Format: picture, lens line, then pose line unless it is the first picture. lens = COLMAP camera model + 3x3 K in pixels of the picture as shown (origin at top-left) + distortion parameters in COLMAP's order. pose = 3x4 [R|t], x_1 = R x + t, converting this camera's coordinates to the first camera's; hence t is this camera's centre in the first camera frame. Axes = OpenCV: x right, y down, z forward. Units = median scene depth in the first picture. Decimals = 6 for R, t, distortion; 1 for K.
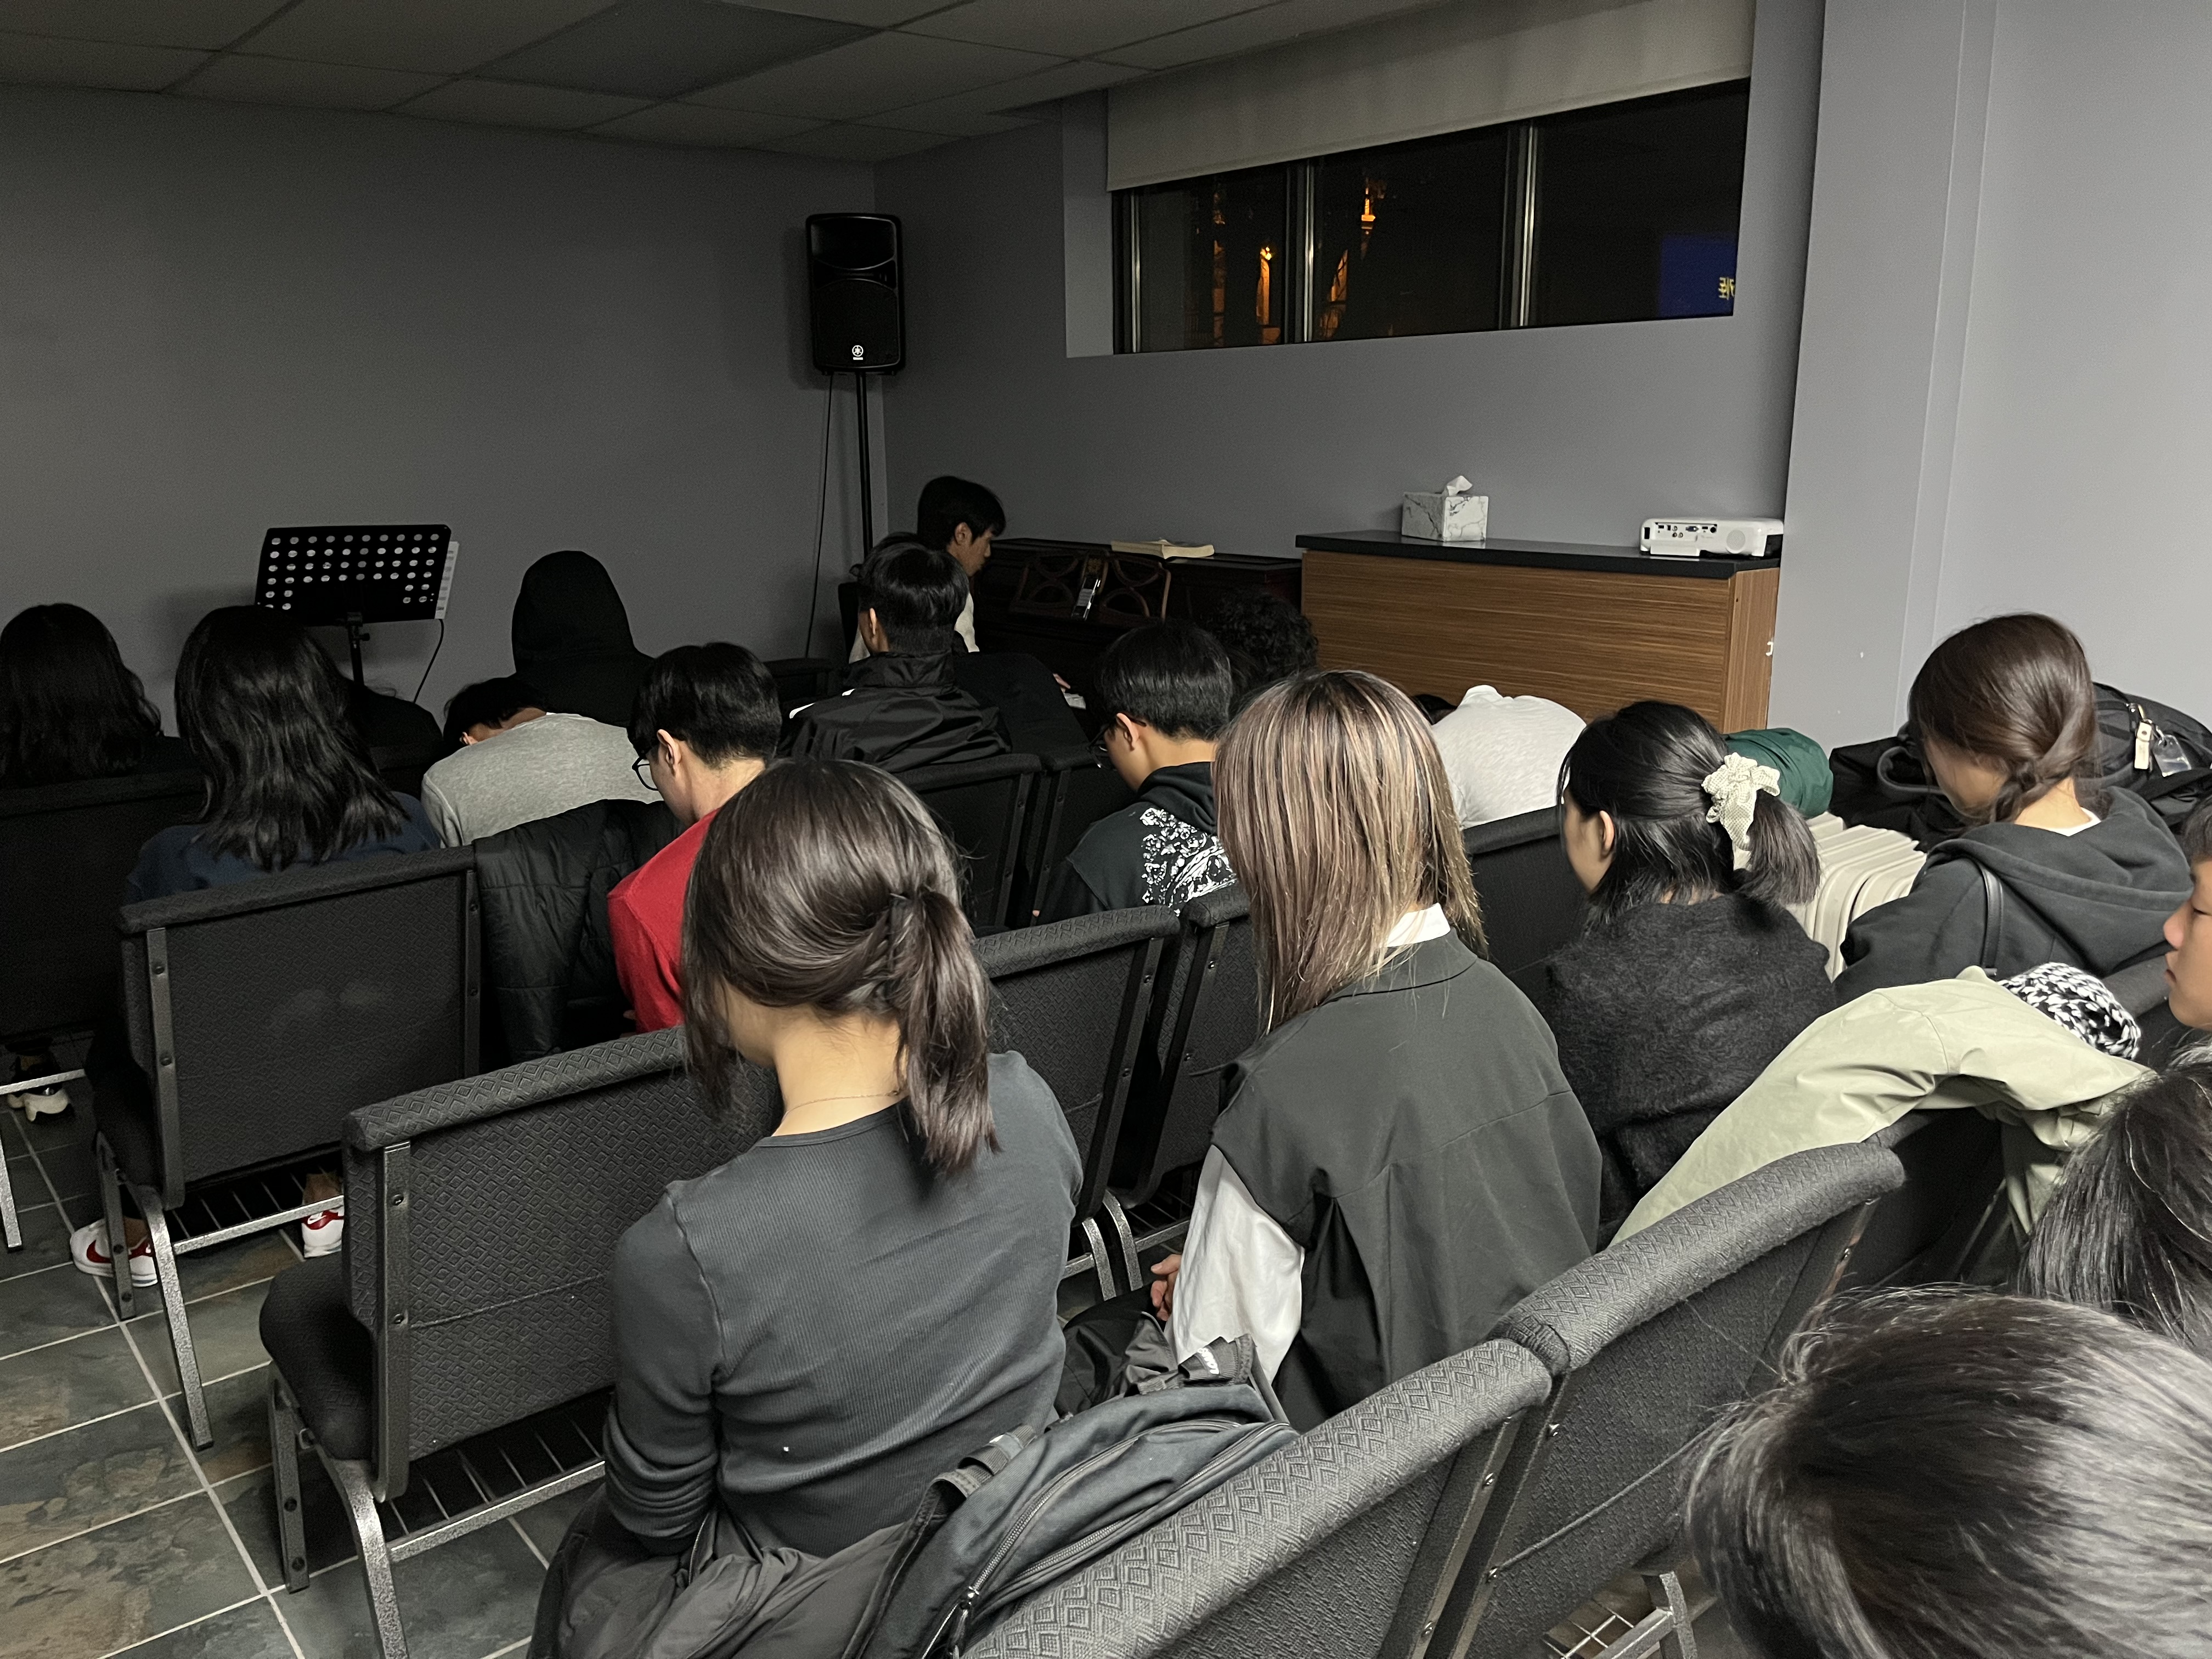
lens RADIAL K [[1693.4, 0, 1104.1], [0, 1693.4, 831.5], [0, 0, 1]] dist [0.046678, -0.002217]
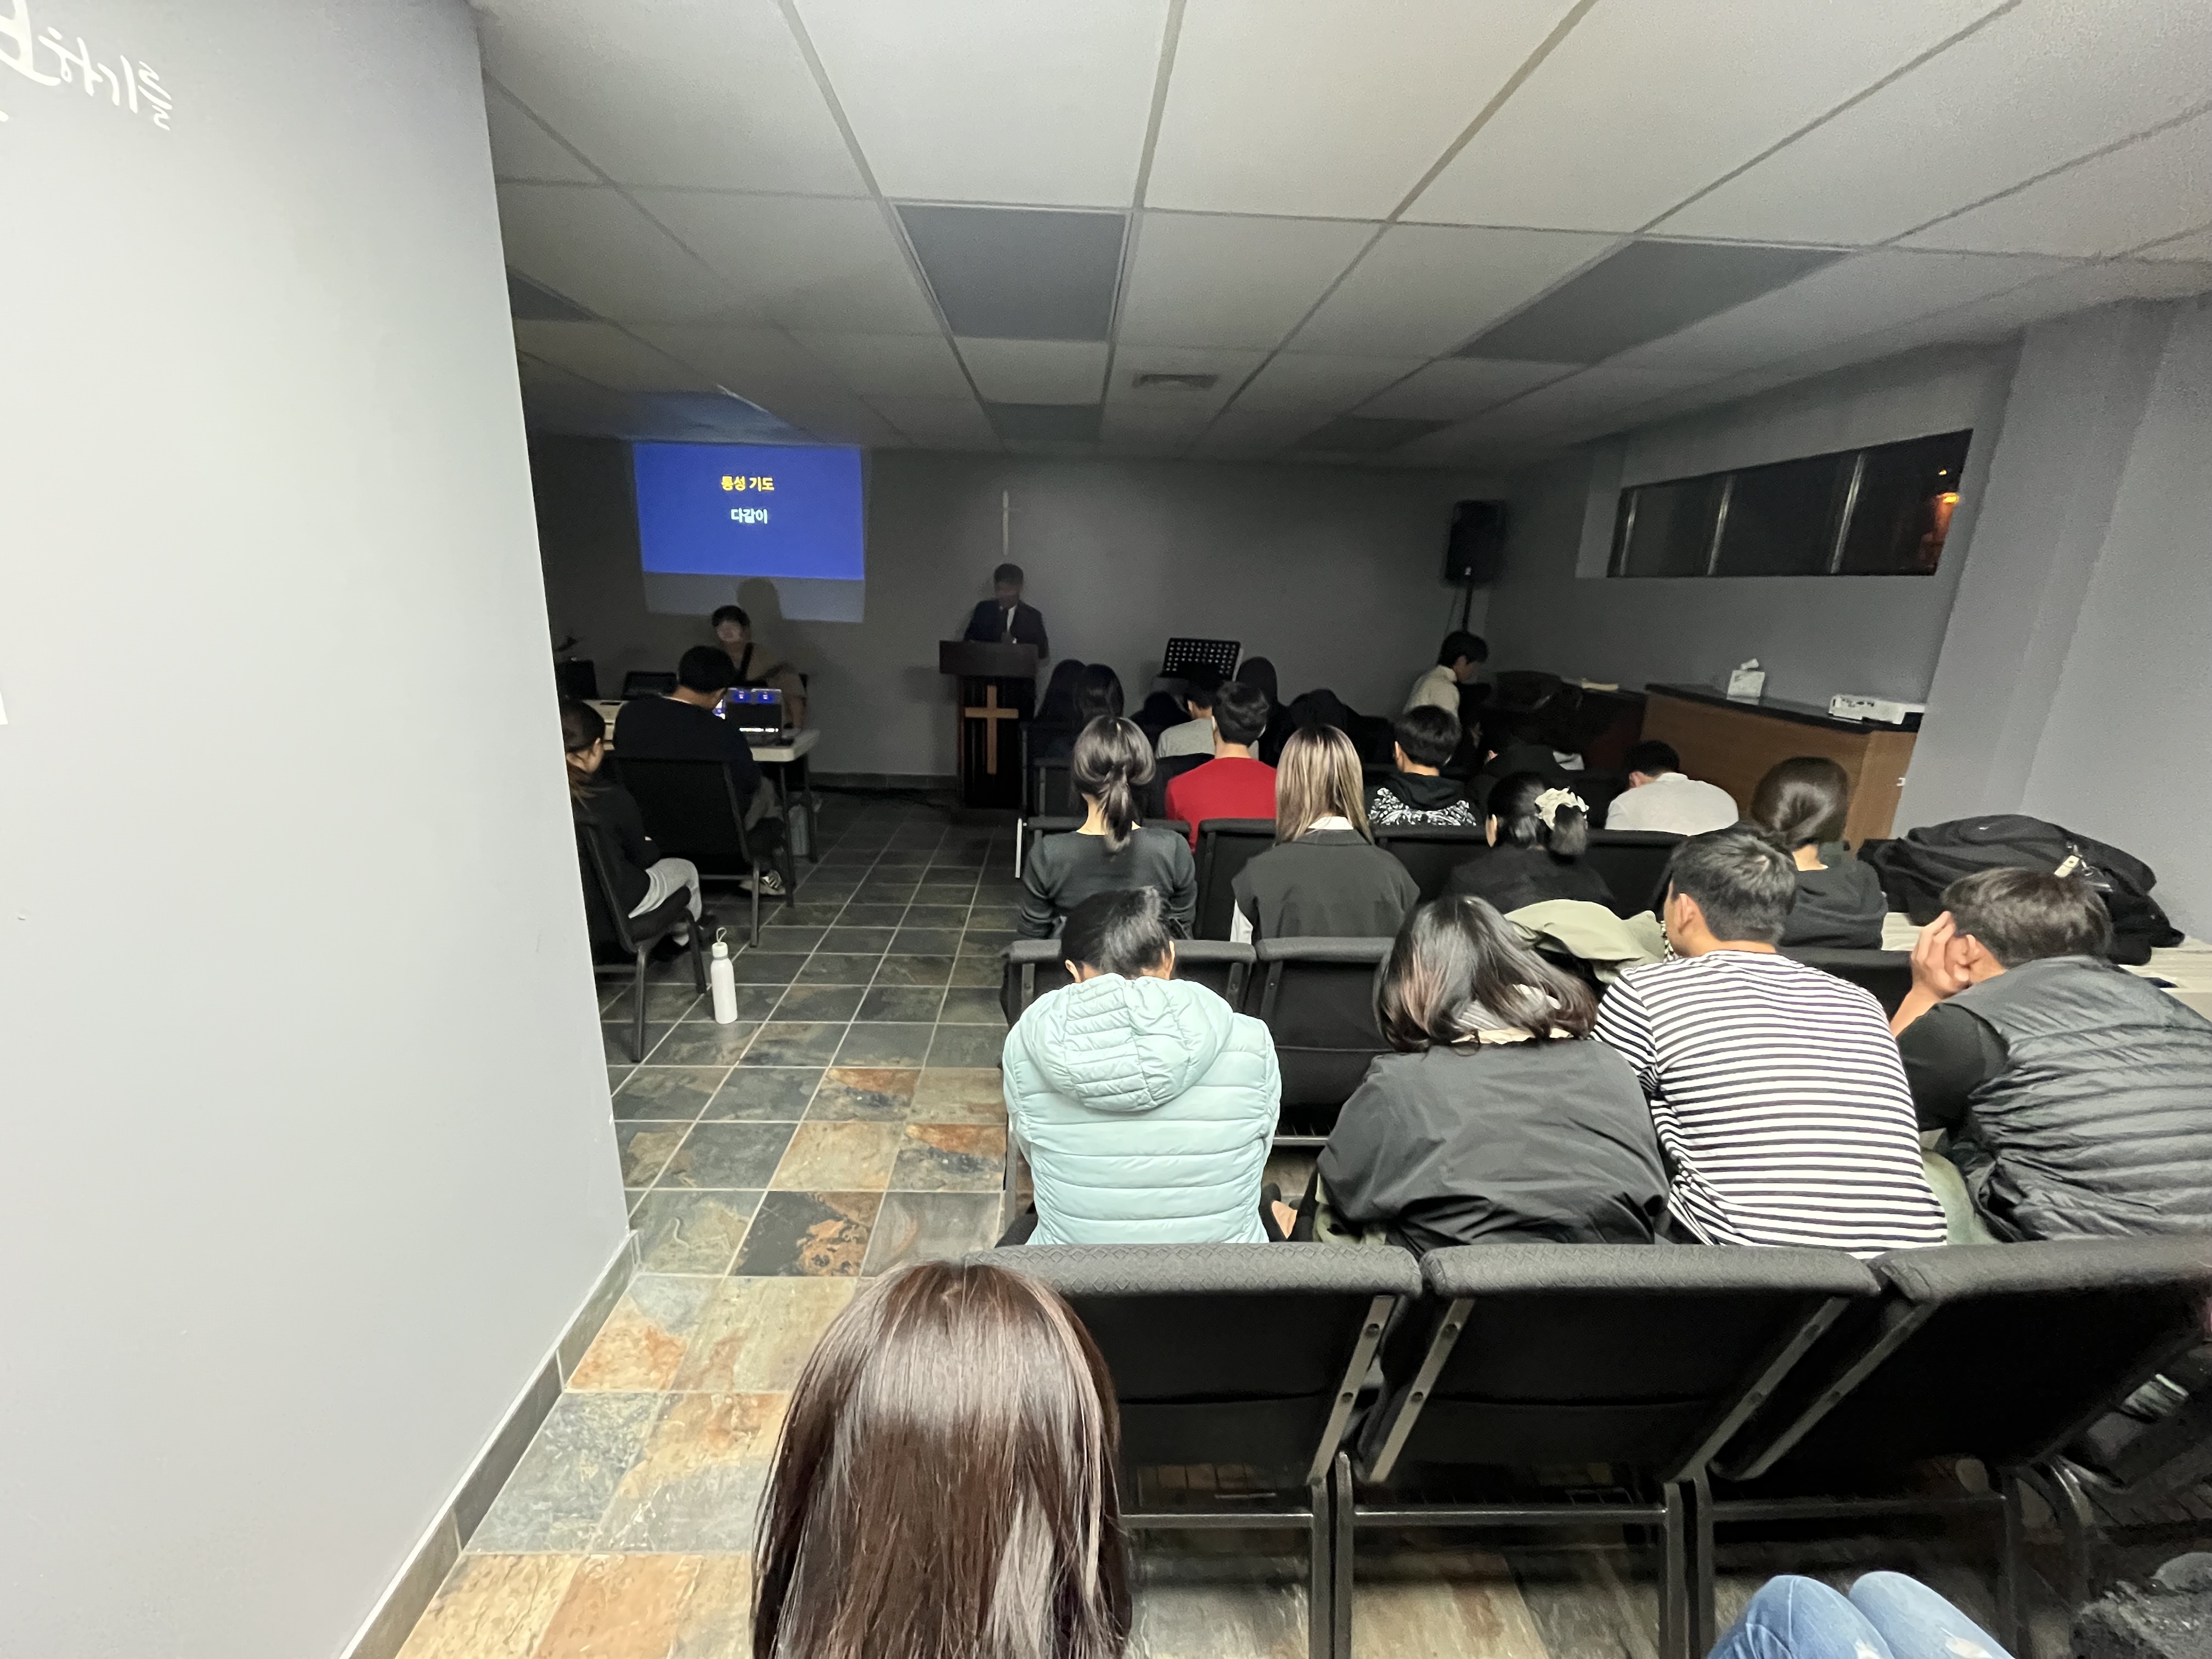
lens RADIAL K [[881.8, 0, 1103.2], [0, 881.8, 828.8], [0, 0, 1]] dist [-0.000993, 0.000145]
pose [[0.797674, 0.200635, -0.568736, 0.230556], [-0.184472, 0.979012, 0.086641, 0.004145], [0.574183, 0.035804, 0.817944, -0.108661]]
